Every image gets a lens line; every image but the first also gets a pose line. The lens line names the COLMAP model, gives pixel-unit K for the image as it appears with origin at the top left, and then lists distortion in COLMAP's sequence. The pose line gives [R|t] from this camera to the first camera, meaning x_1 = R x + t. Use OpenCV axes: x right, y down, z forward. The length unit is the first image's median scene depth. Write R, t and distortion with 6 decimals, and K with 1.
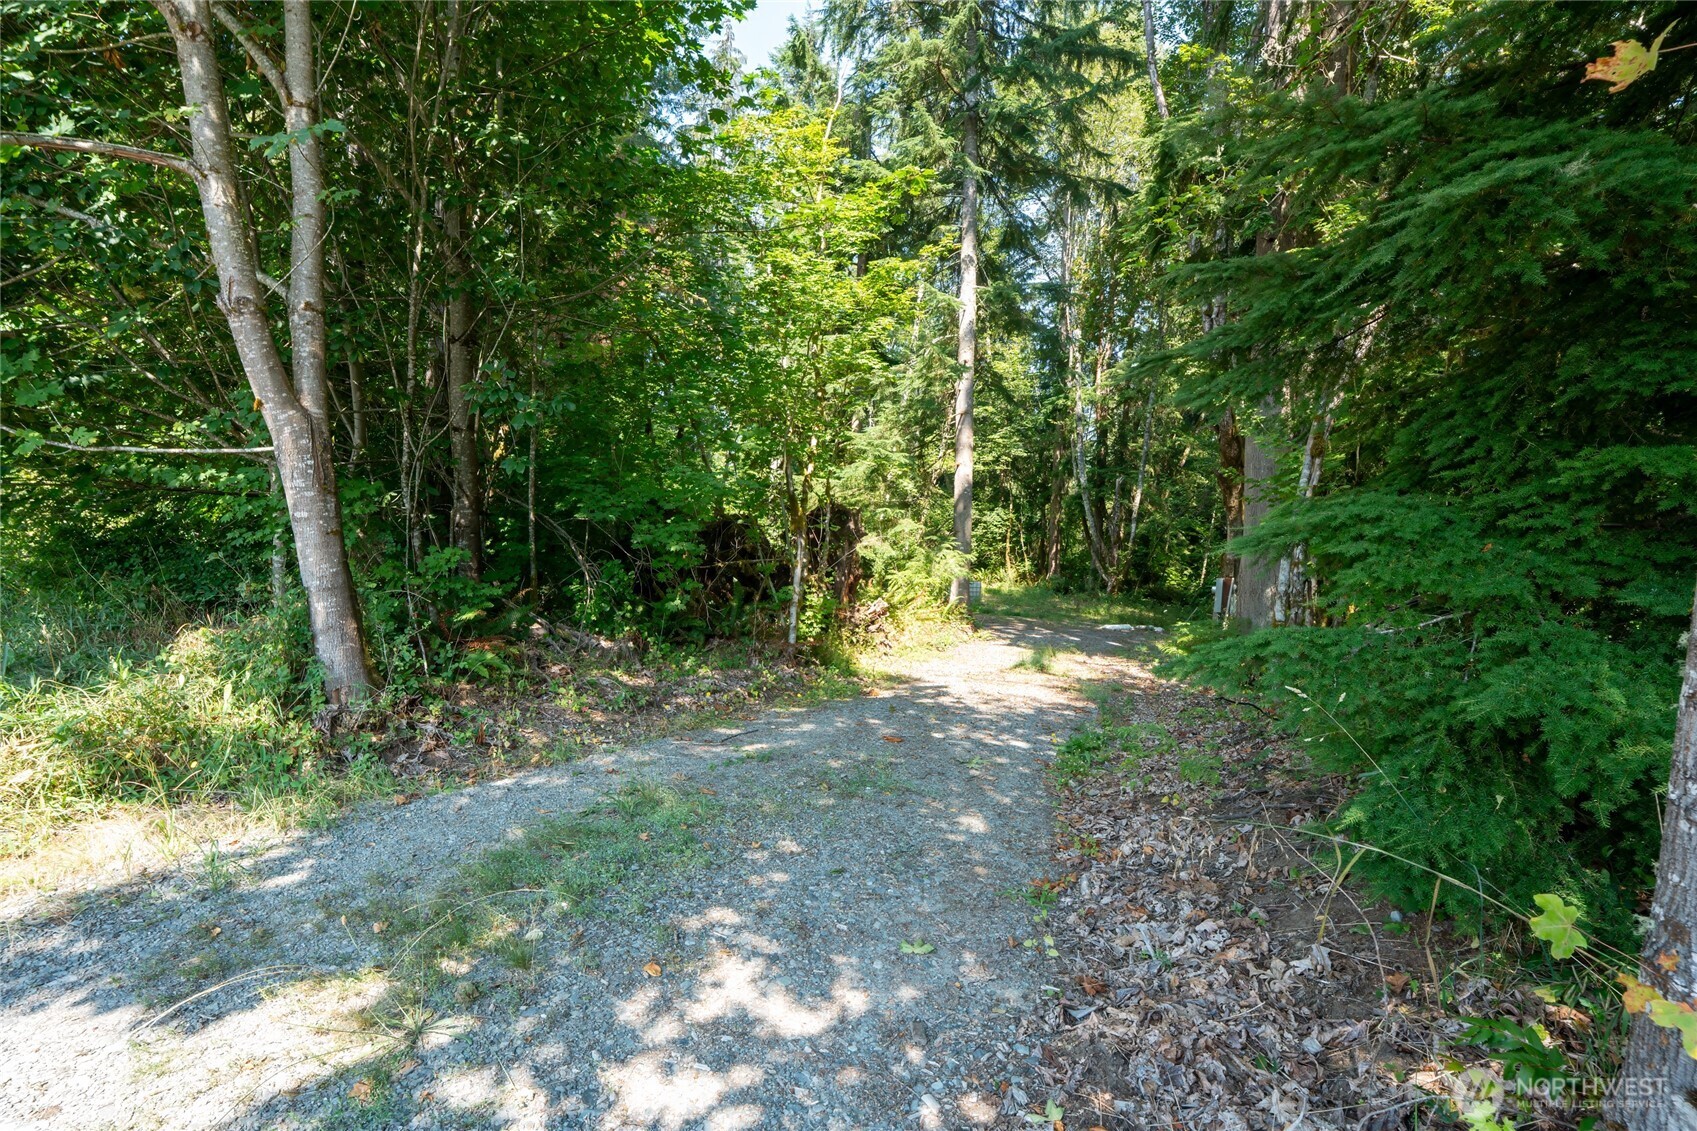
lens RADIAL K [[787.6, 0, 846.6], [0, 787.6, 559.0], [0, 0, 1]] dist [-0.058822, 0.023210]
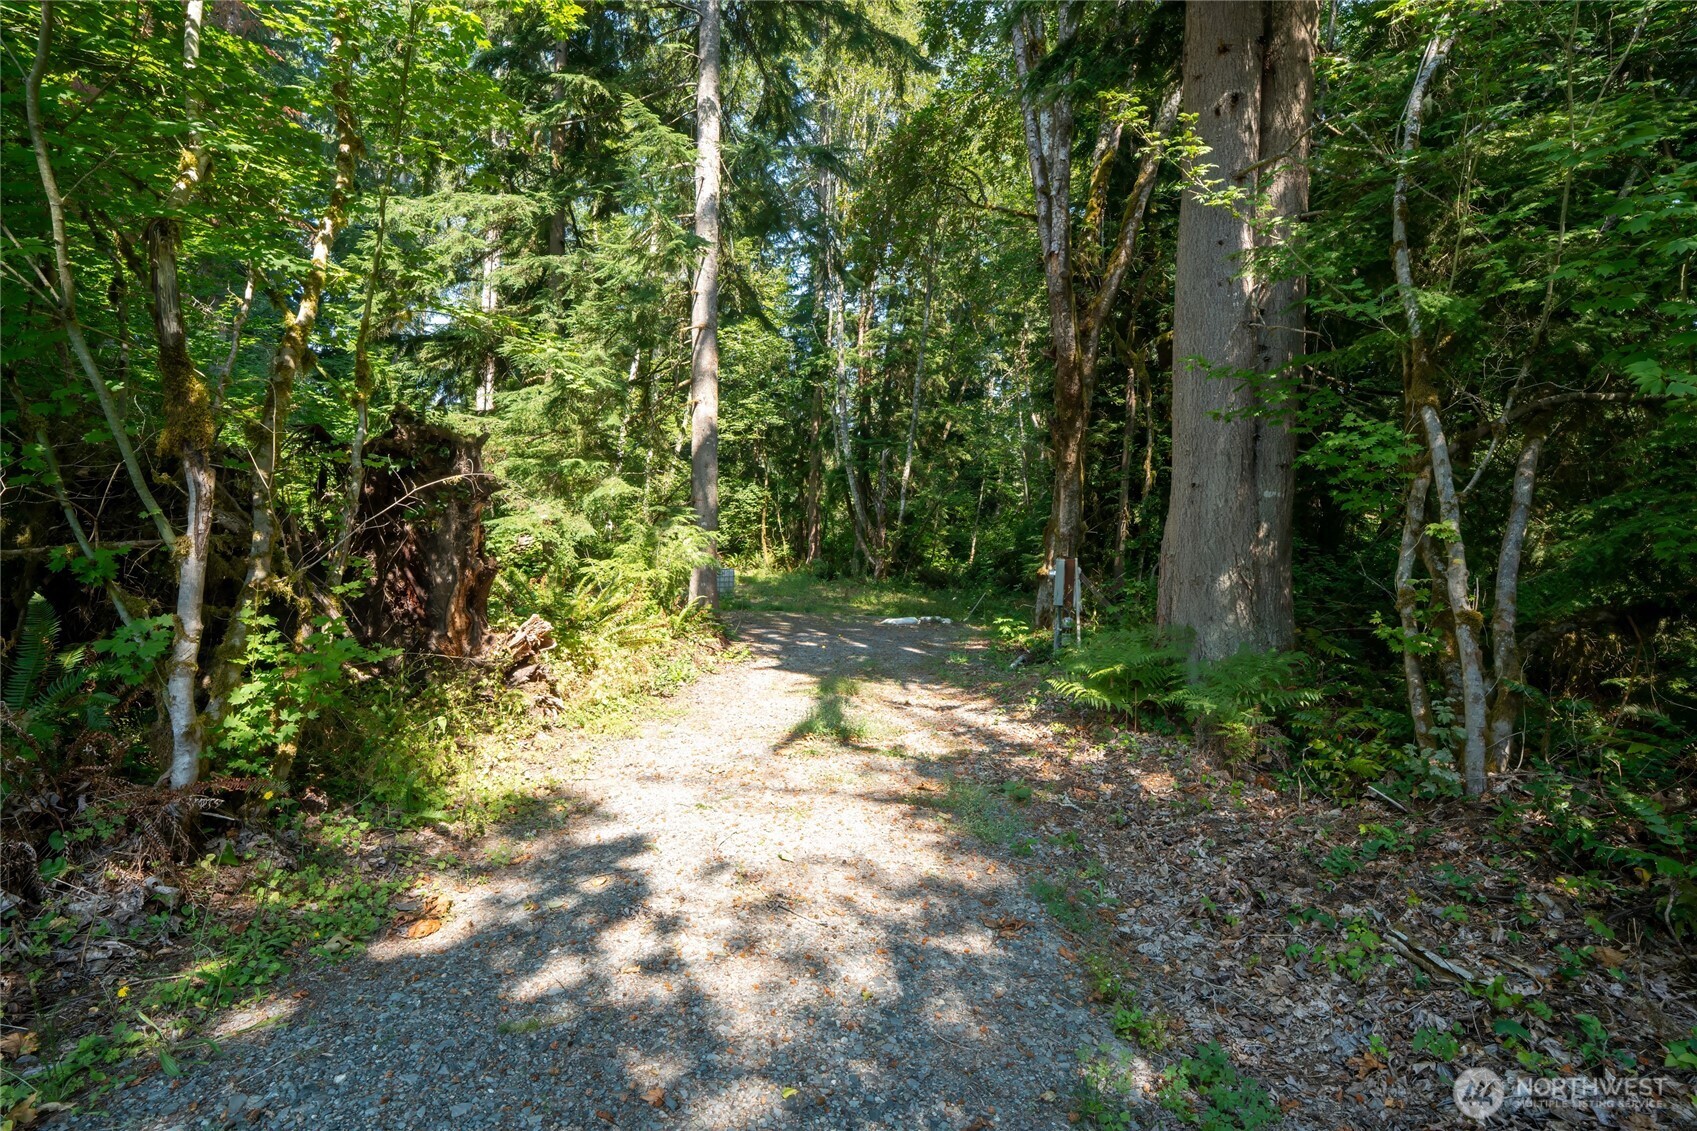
lens RADIAL K [[787.6, 0, 846.6], [0, 787.6, 559.0], [0, 0, 1]] dist [-0.058822, 0.023210]
pose [[0.951718, -0.024427, 0.306000, 0.026471], [0.018845, 0.999598, 0.021185, 0.002233], [-0.306394, -0.014395, 0.951796, 0.150790]]
